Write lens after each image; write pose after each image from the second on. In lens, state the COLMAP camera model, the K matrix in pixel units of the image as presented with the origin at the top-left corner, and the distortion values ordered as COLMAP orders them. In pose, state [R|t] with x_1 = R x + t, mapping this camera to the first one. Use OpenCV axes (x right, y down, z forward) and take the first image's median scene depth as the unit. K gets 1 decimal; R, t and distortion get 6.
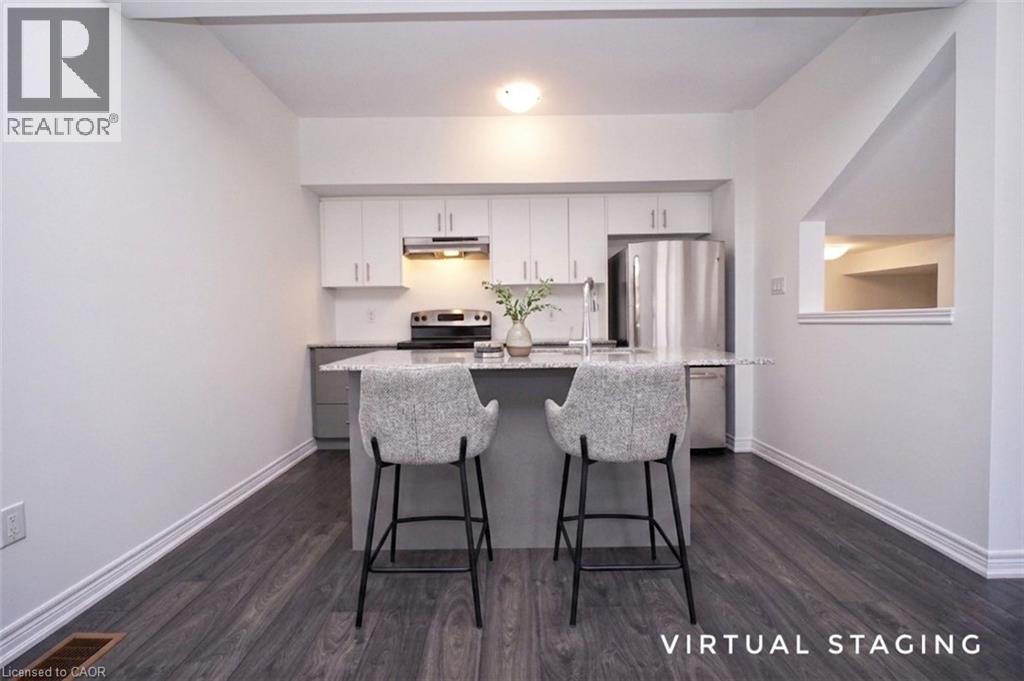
lens RADIAL K [[476.7, 0, 507.0], [0, 476.7, 340.4], [0, 0, 1]] dist [0.014765, -0.000793]
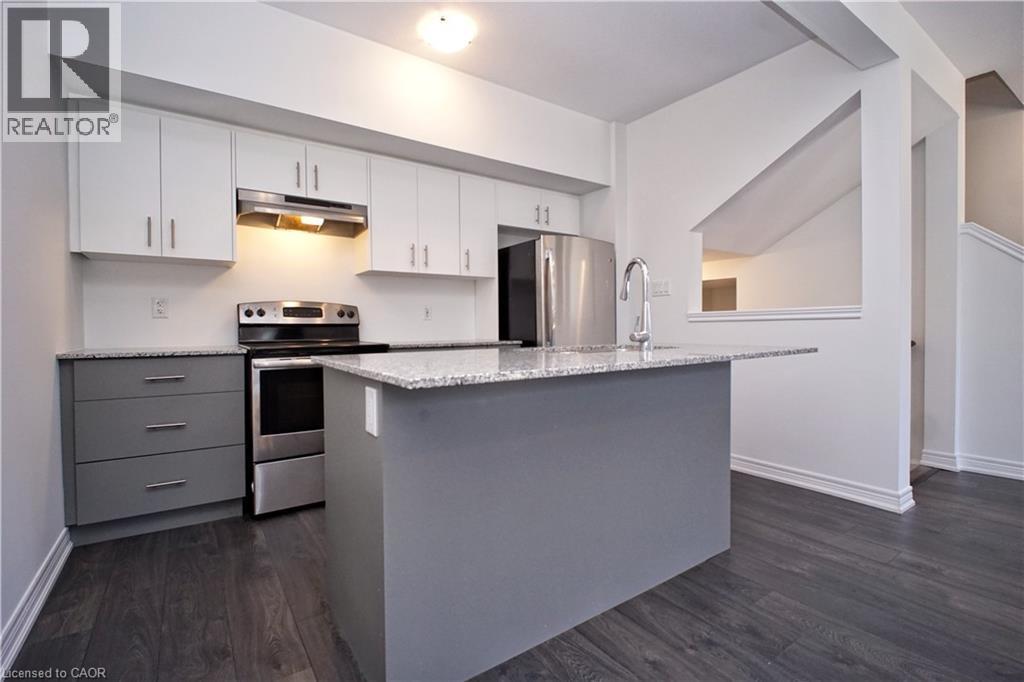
lens RADIAL K [[476.7, 0, 512.3], [0, 476.7, 338.8], [0, 0, 1]] dist [0.014765, -0.000793]
pose [[0.820776, -0.009388, 0.571173, -0.286330], [0.022135, 0.999637, -0.015377, 0.009883], [-0.570821, 0.025264, 0.820686, 0.251168]]
